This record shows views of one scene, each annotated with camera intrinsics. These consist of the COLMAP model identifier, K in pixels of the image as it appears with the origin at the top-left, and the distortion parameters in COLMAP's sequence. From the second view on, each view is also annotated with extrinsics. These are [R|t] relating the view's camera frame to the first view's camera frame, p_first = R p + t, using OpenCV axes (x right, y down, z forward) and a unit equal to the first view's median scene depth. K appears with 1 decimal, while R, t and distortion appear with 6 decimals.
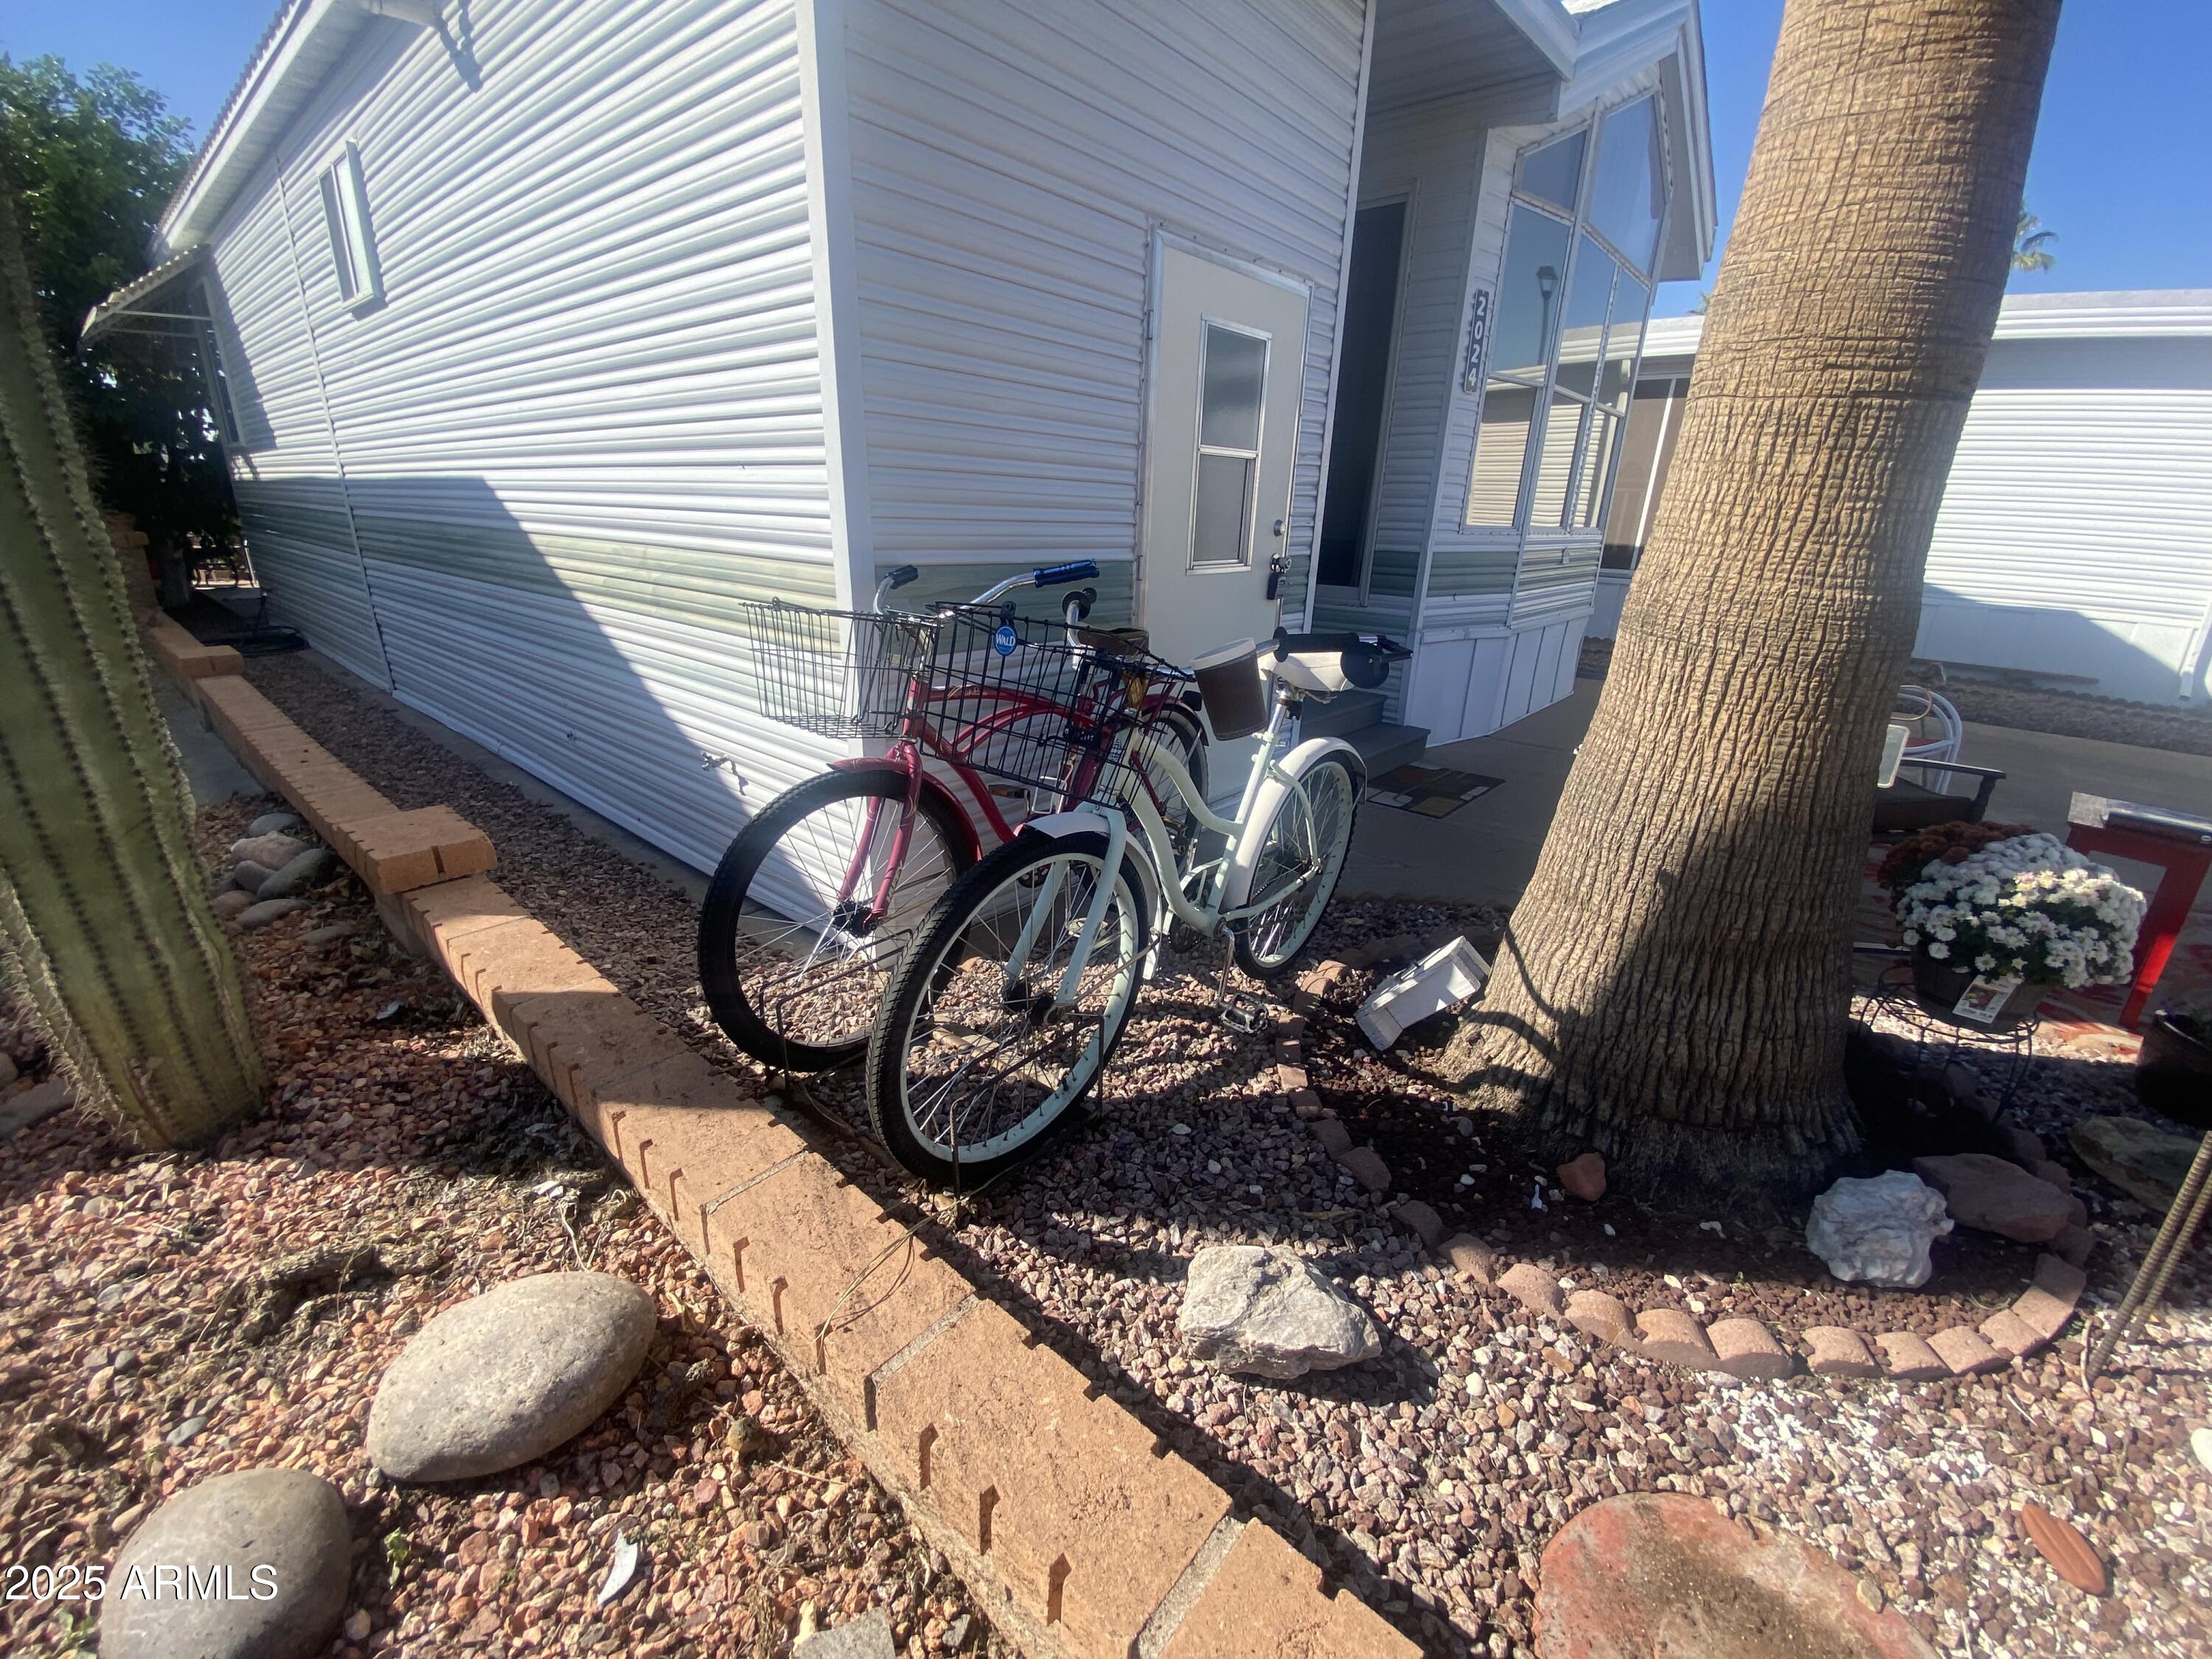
lens RADIAL K [[891.8, 0, 1106.0], [0, 891.8, 834.2], [0, 0, 1]] dist [0.017930, -0.019546]
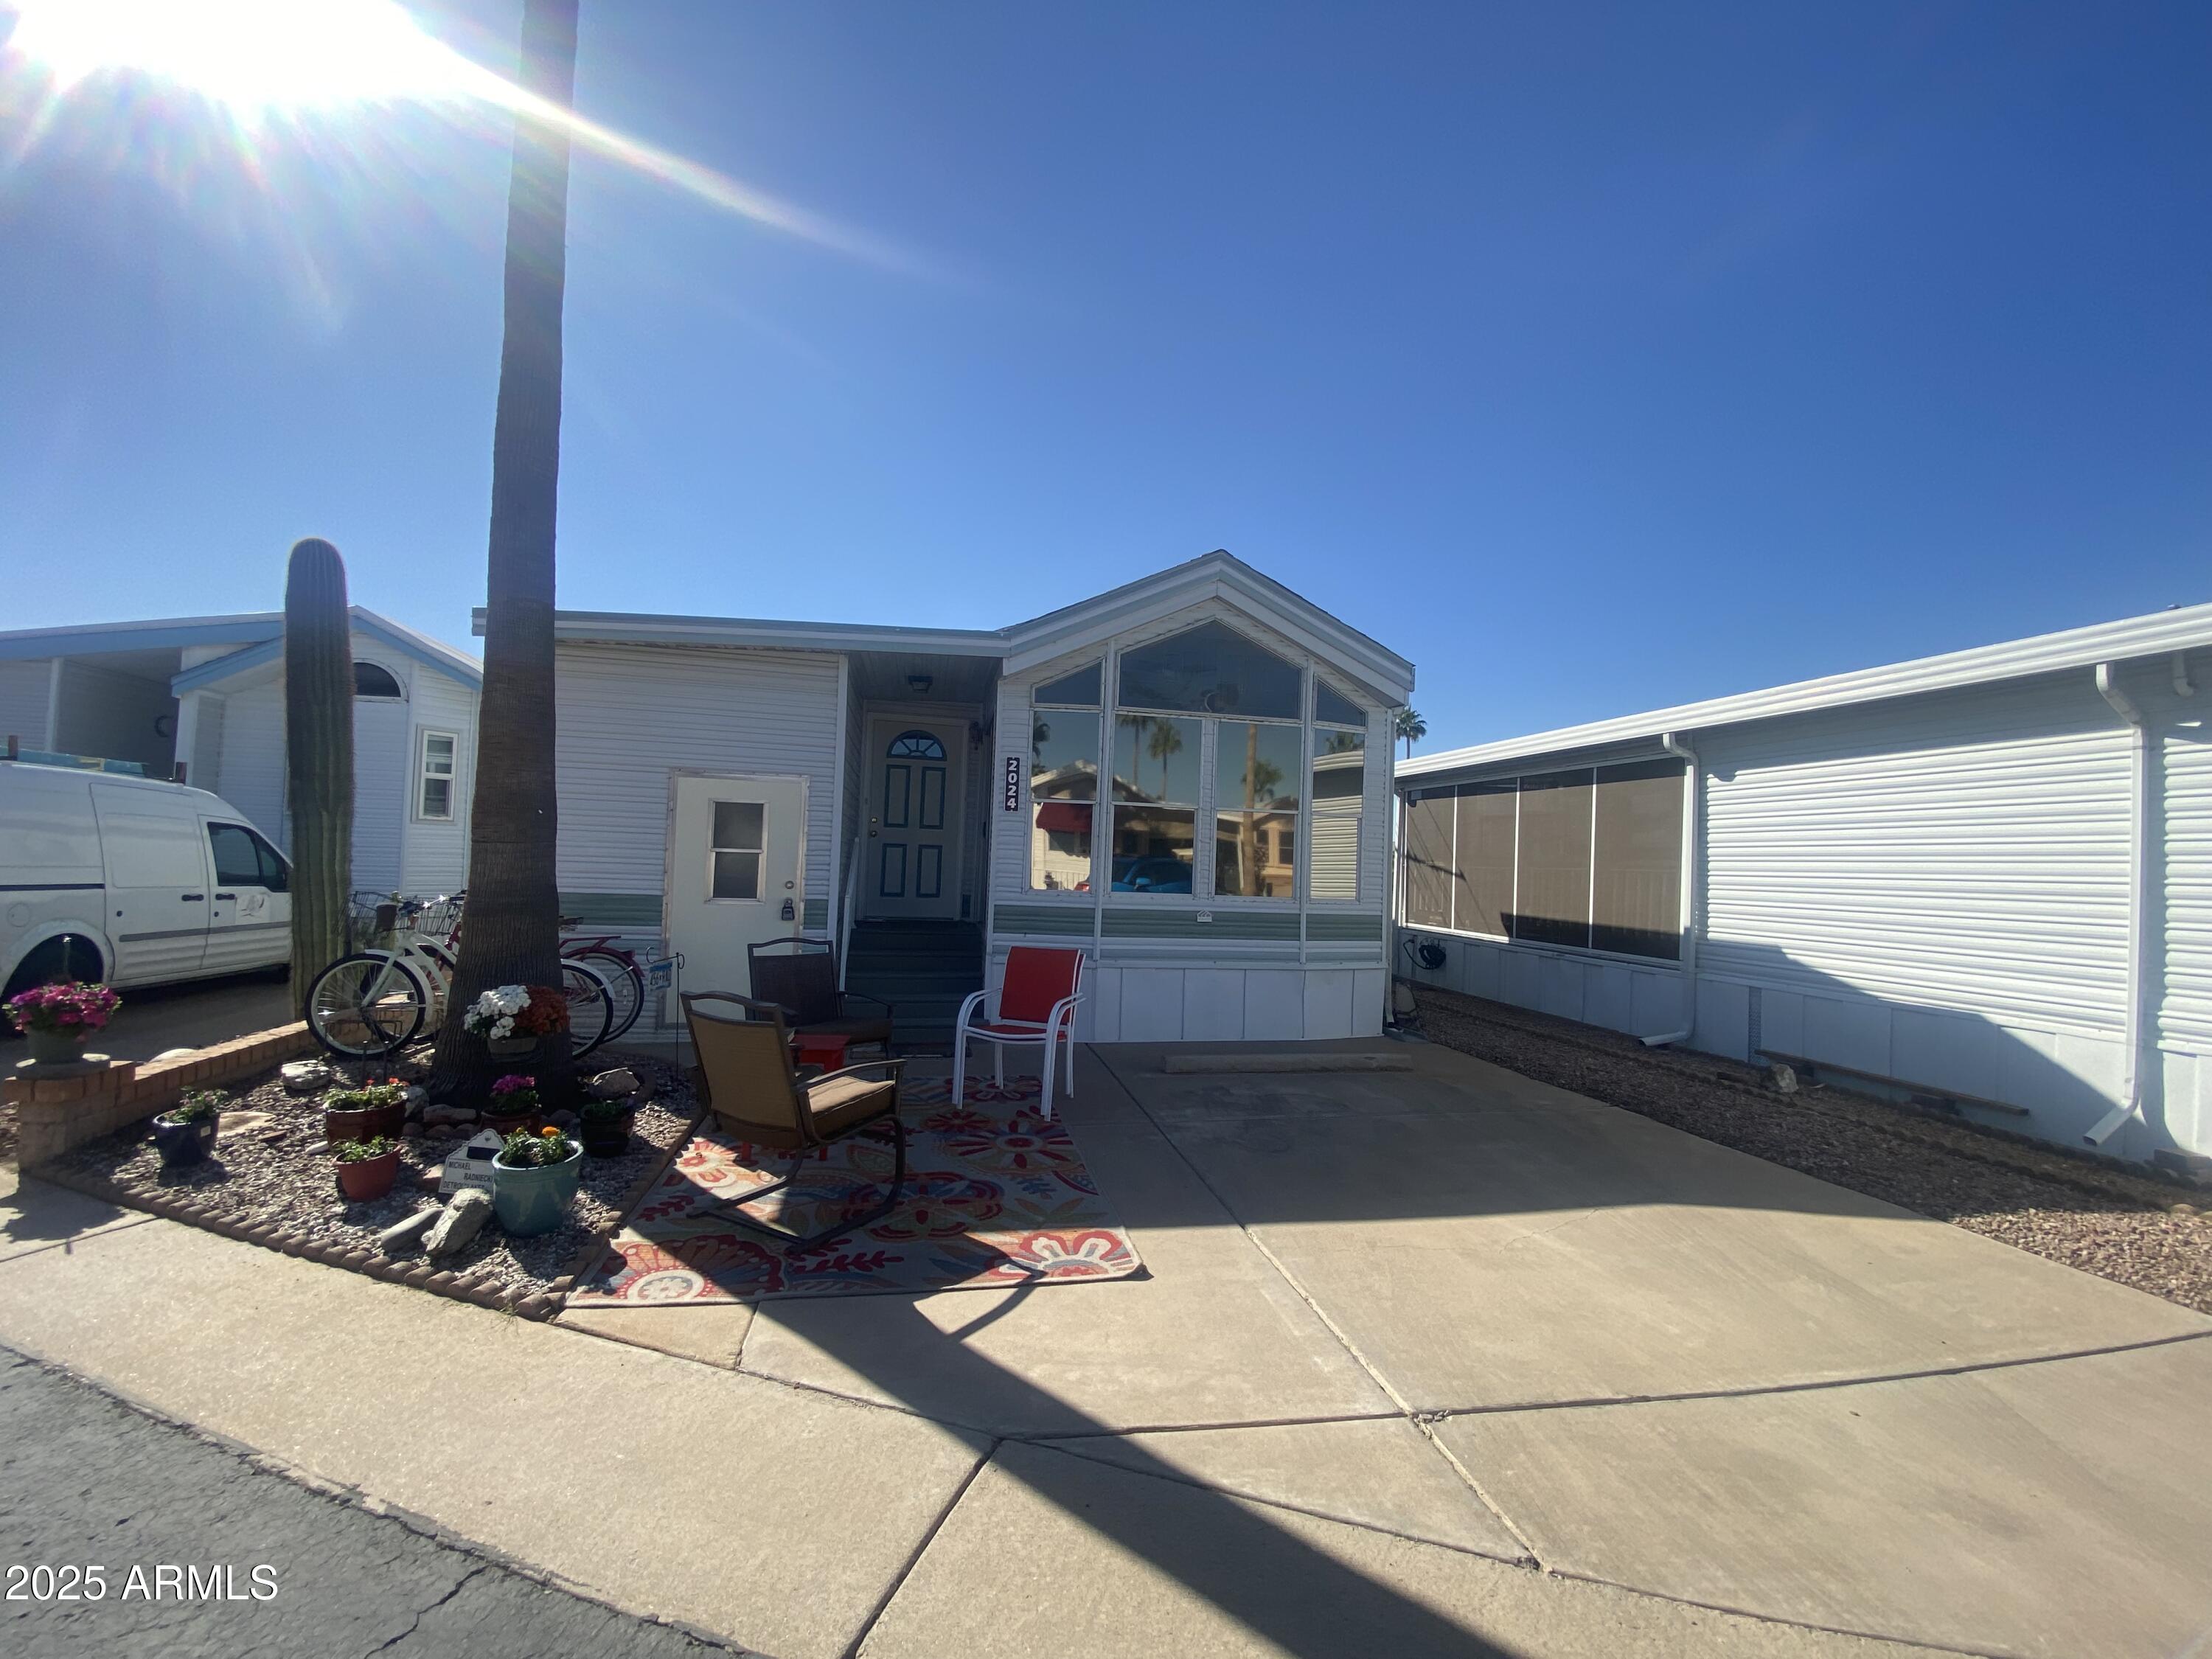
lens RADIAL K [[891.8, 0, 1106.0], [0, 891.8, 834.2], [0, 0, 1]] dist [0.017930, -0.019546]
pose [[0.798274, -0.021121, -0.601924, 2.291047], [-0.218219, 0.921341, -0.321732, 0.035642], [0.561372, 0.388182, 0.730873, -0.096601]]
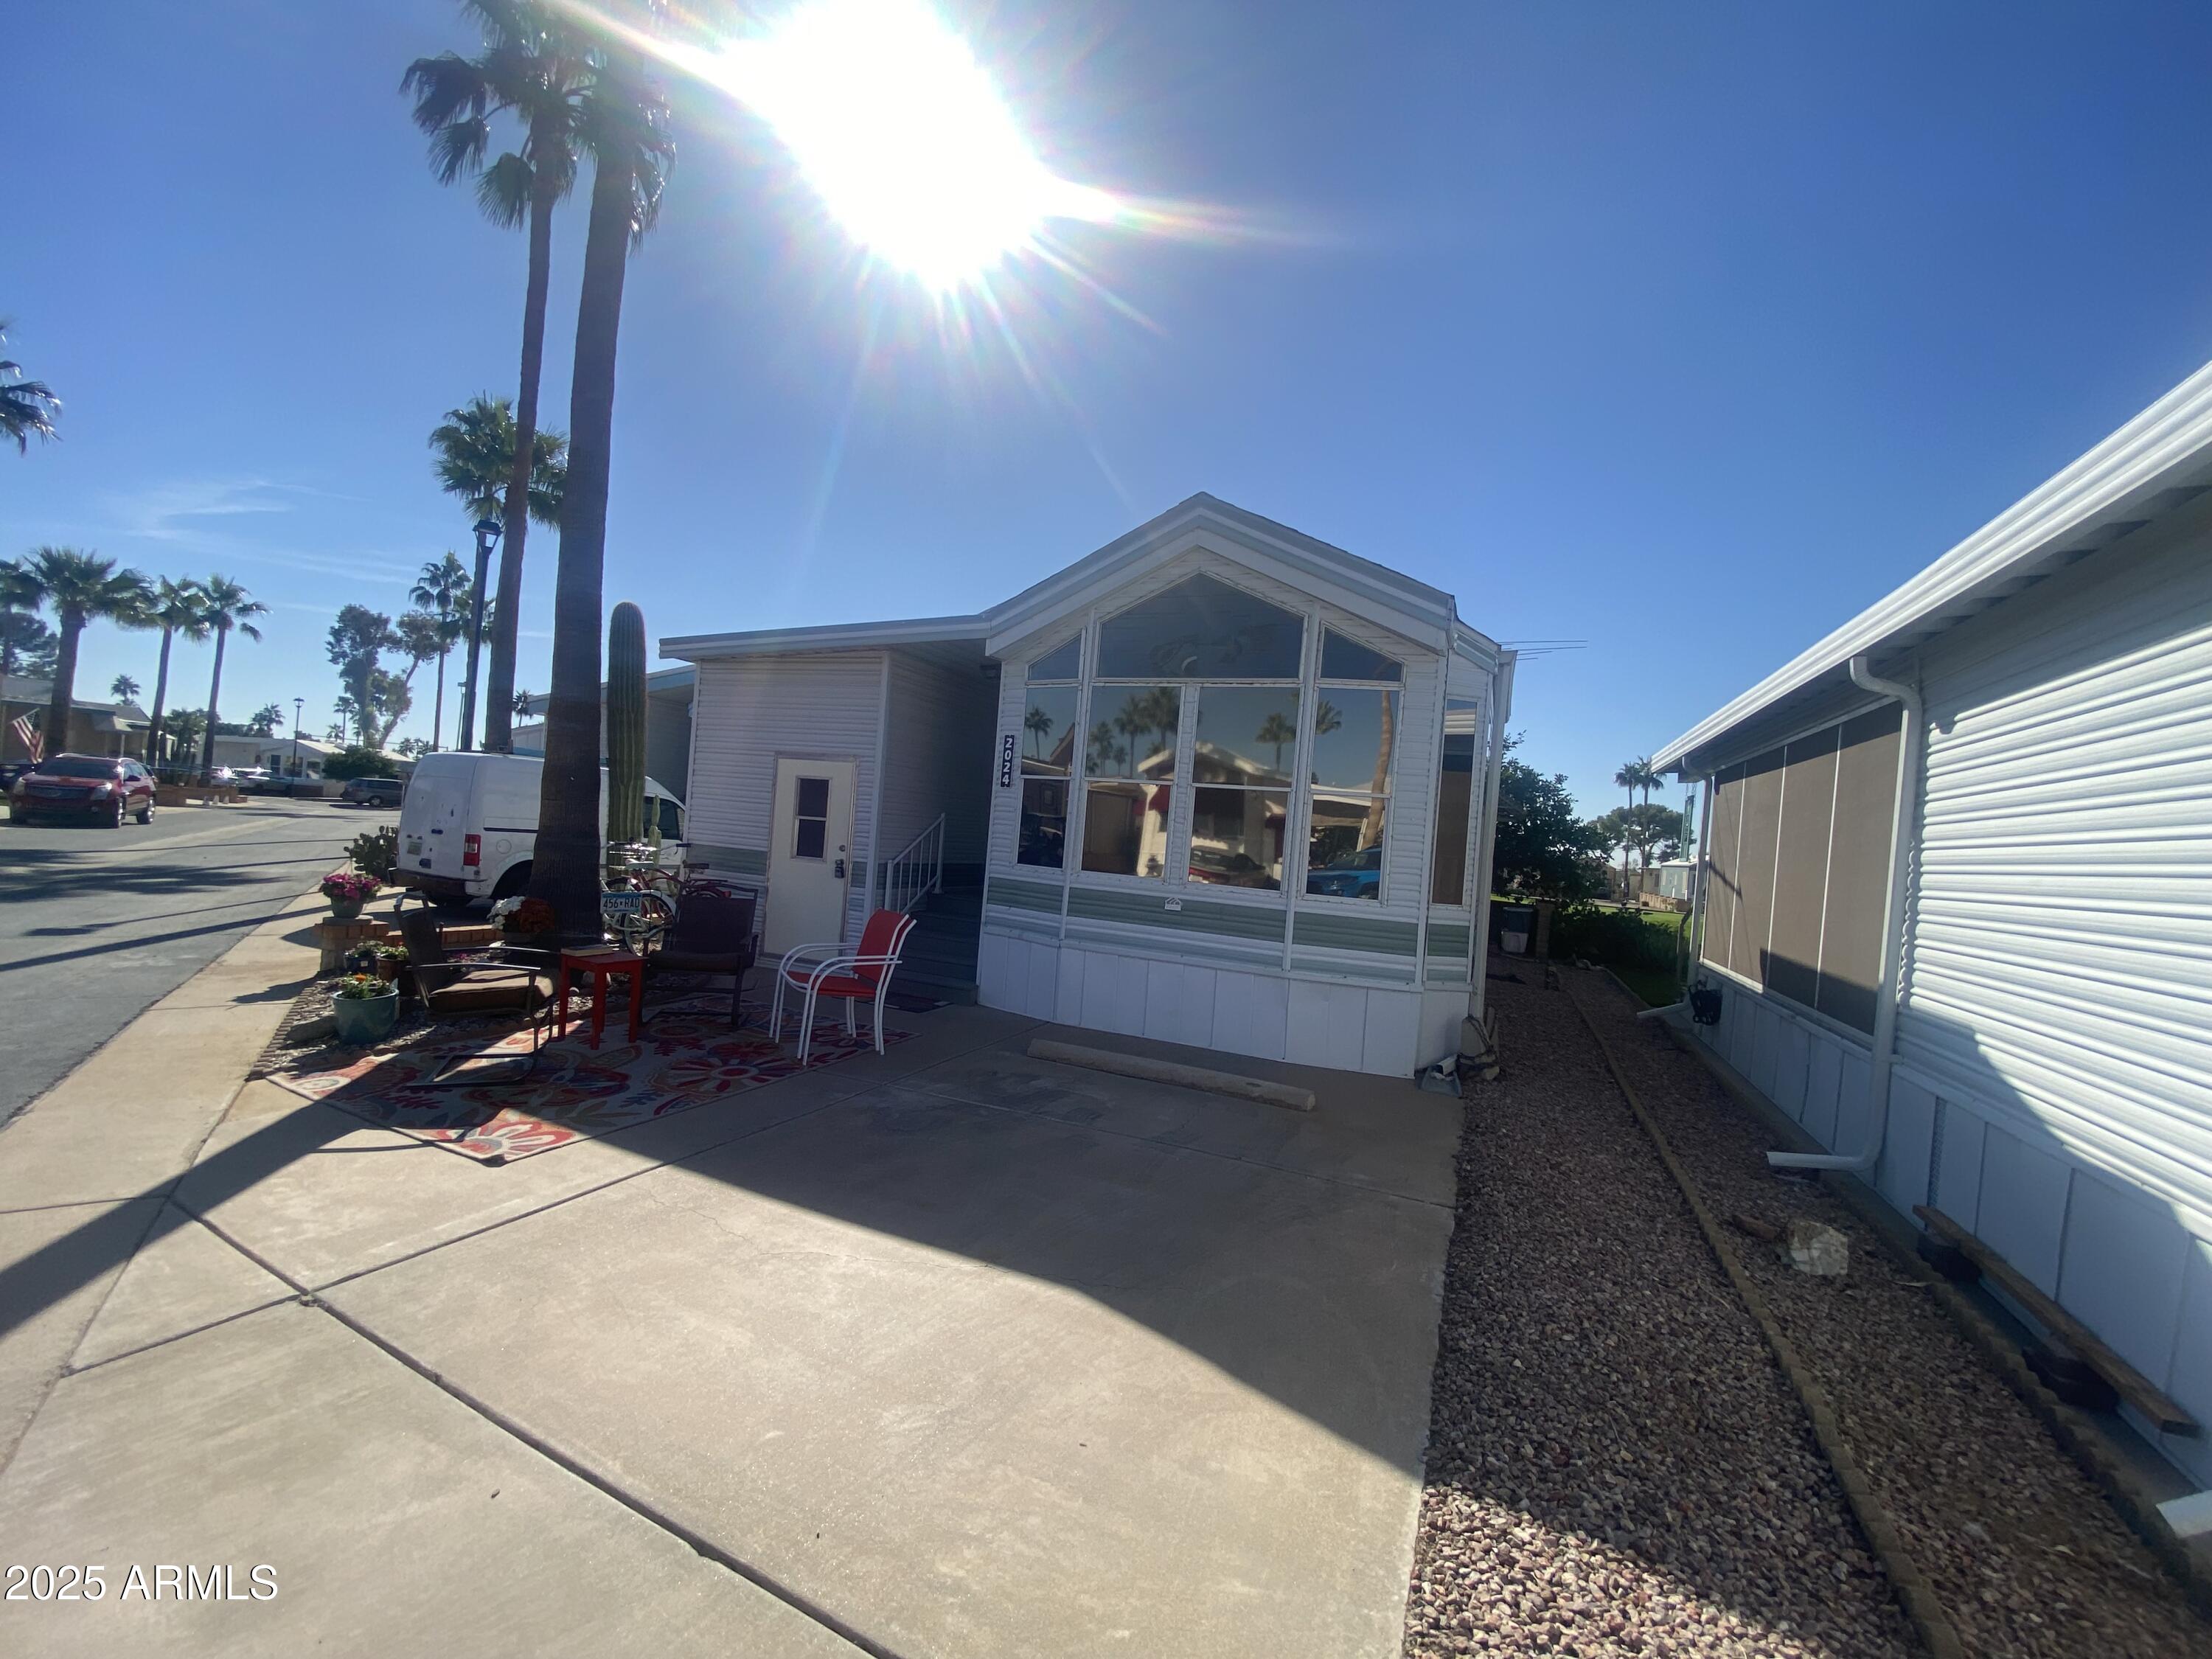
lens RADIAL K [[891.8, 0, 1106.0], [0, 891.8, 834.2], [0, 0, 1]] dist [0.017930, -0.019546]
pose [[0.298062, -0.003283, -0.954541, 3.107564], [-0.392473, 0.911135, -0.125686, -0.425595], [0.870129, 0.412094, 0.270286, 1.139939]]
